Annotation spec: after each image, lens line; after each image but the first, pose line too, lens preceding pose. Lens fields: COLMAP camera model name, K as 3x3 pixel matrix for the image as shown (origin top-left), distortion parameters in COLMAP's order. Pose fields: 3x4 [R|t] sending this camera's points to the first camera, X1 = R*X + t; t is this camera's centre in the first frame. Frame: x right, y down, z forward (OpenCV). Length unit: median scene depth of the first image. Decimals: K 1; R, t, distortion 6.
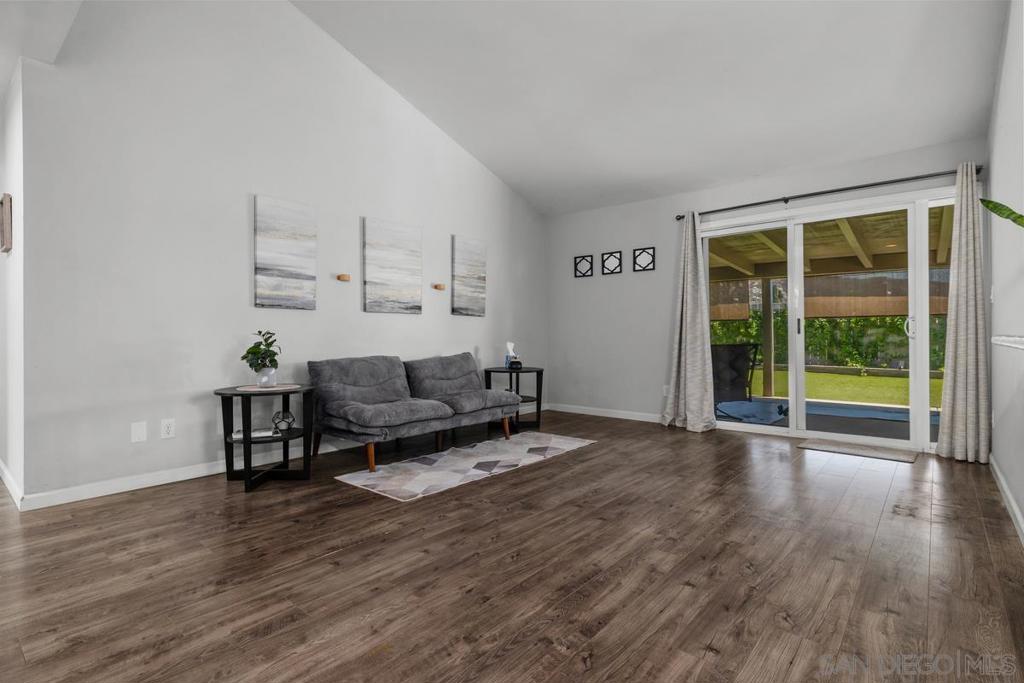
lens RADIAL K [[494.2, 0, 513.4], [0, 494.2, 355.7], [0, 0, 1]] dist [0.001449, 0.000613]
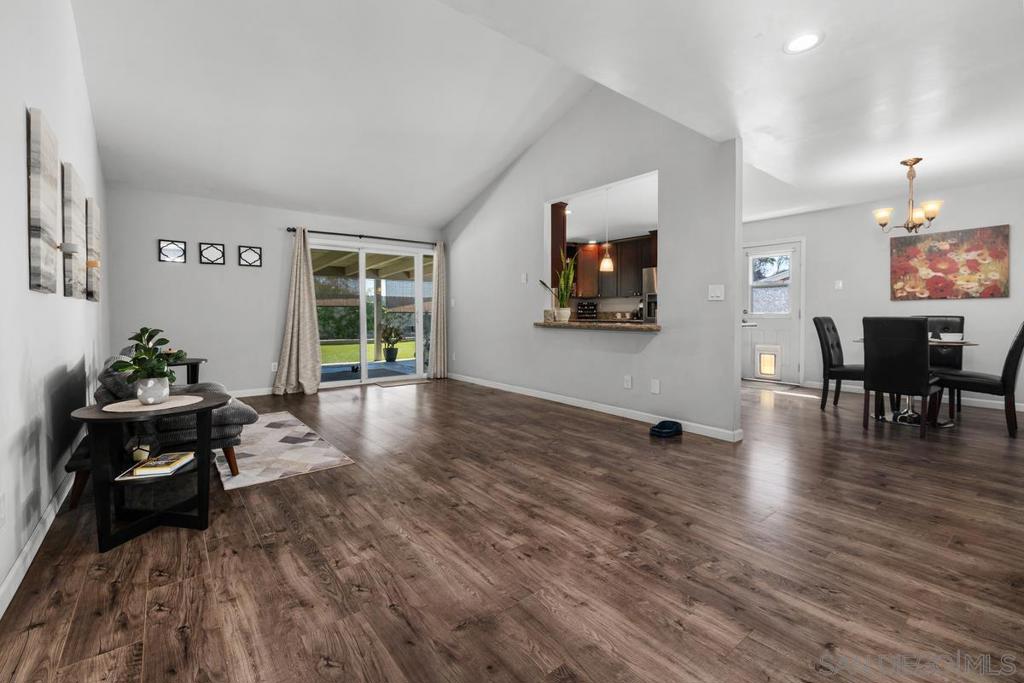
lens RADIAL K [[443.8, 0, 510.0], [0, 443.8, 321.2], [0, 0, 1]] dist [-0.000175, -0.000251]
pose [[0.205763, -0.014421, 0.978496, -1.310492], [0.042804, 0.999067, 0.005724, -0.047725], [-0.977665, 0.040706, 0.206188, 0.414218]]
